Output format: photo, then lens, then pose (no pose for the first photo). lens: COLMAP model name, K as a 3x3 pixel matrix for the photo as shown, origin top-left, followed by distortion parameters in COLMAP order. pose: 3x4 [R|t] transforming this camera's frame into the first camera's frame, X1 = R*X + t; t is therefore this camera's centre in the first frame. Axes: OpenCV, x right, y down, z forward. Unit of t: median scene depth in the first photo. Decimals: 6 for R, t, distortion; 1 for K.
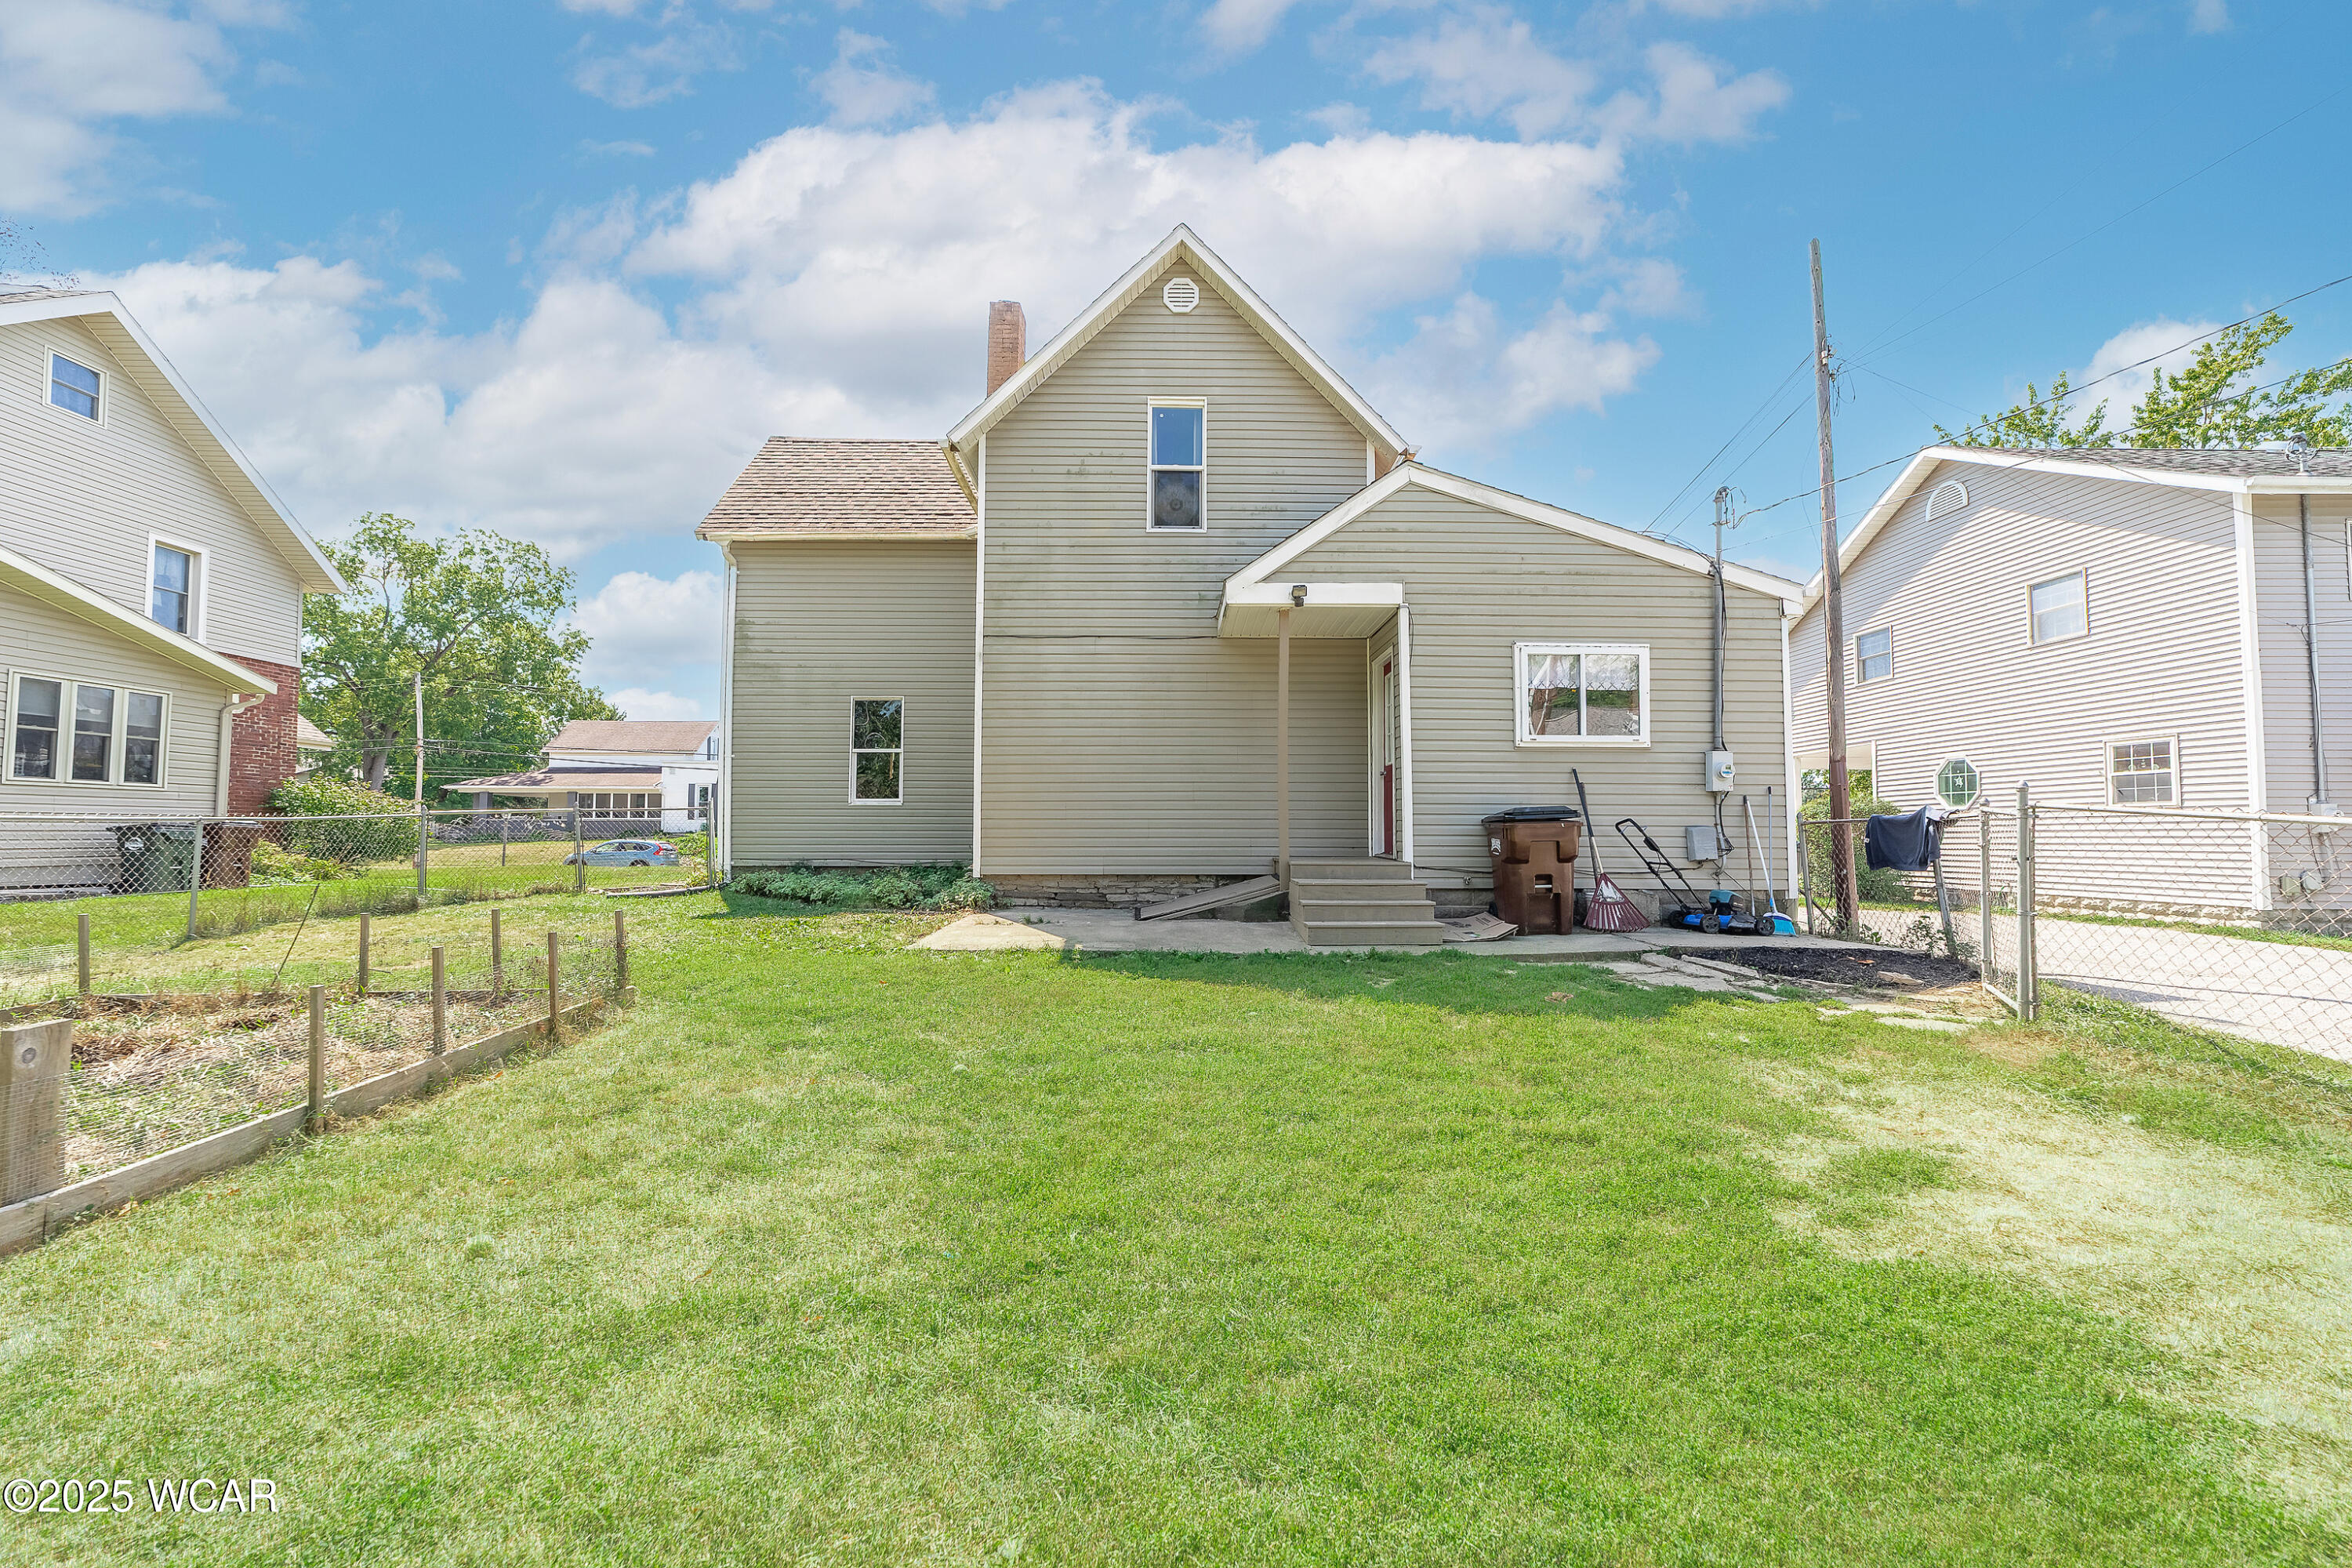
lens RADIAL K [[908.5, 0, 1176.0], [0, 908.5, 784.0], [0, 0, 1]] dist [0.000035, 0.000055]
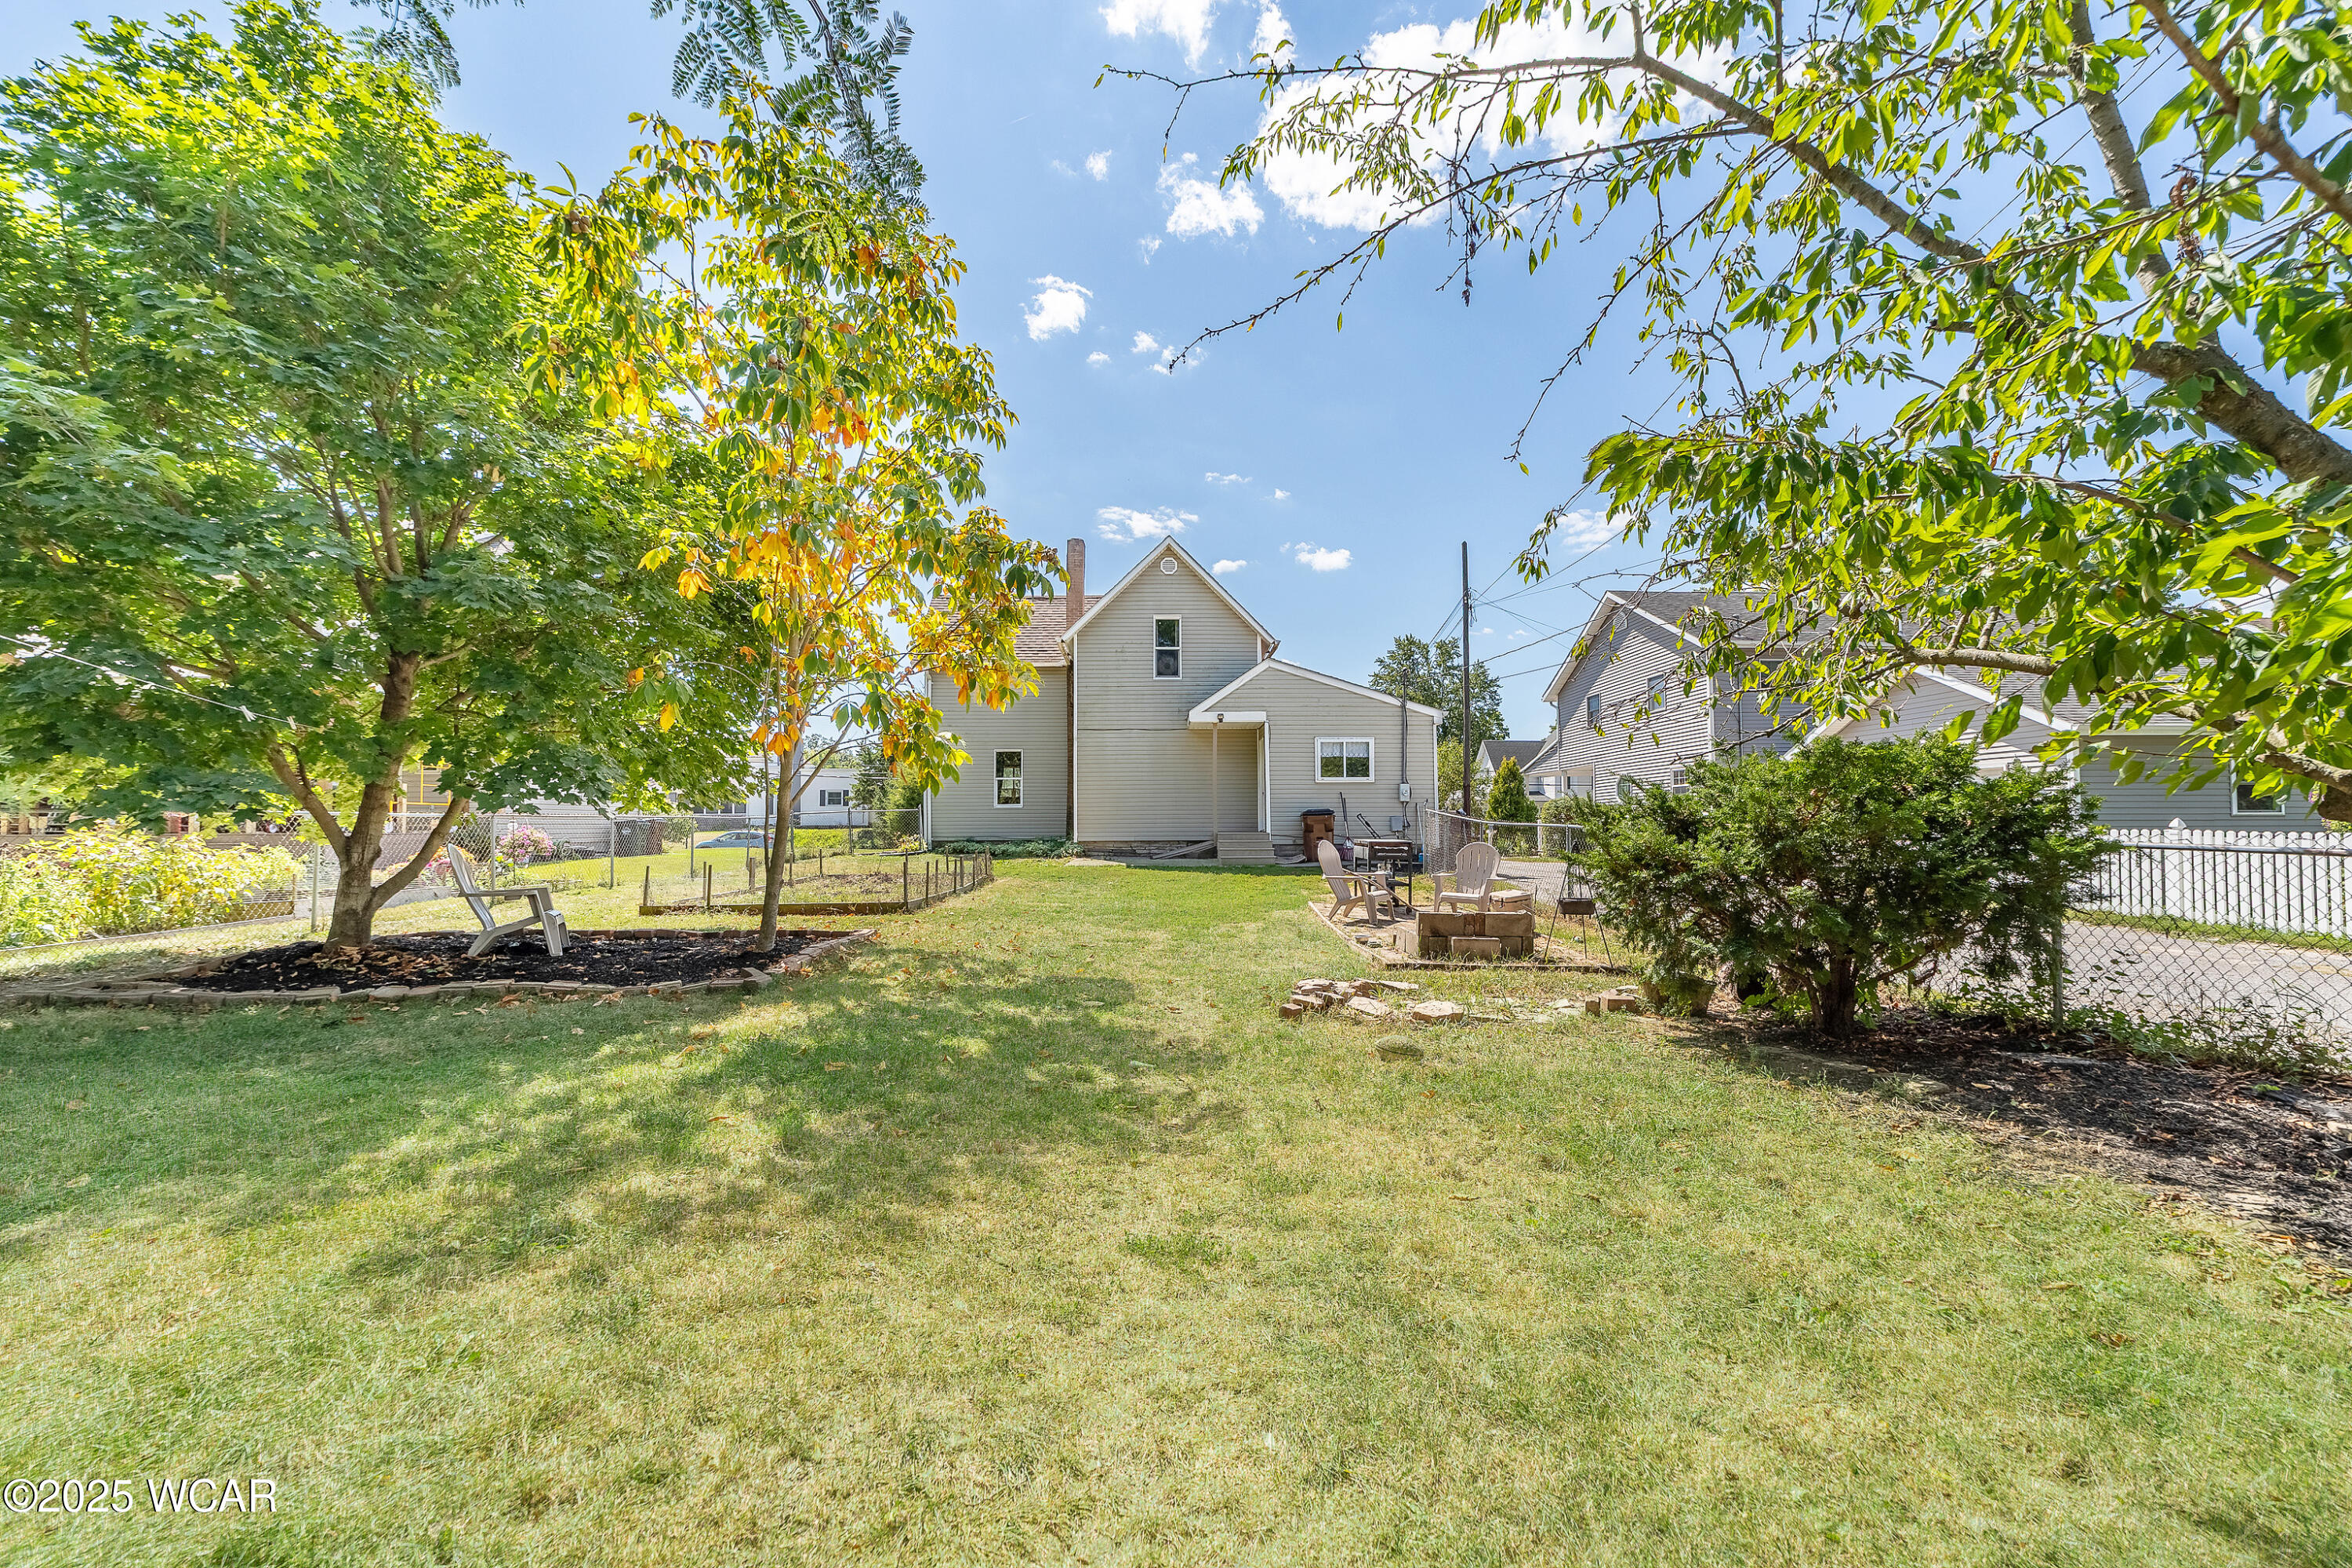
lens RADIAL K [[908.5, 0, 1176.0], [0, 908.5, 784.0], [0, 0, 1]] dist [0.000035, 0.000055]
pose [[0.999964, -0.006079, 0.005976, 0.006672], [0.006046, 0.999967, 0.005474, -0.050497], [-0.006009, -0.005437, 0.999967, -1.257290]]
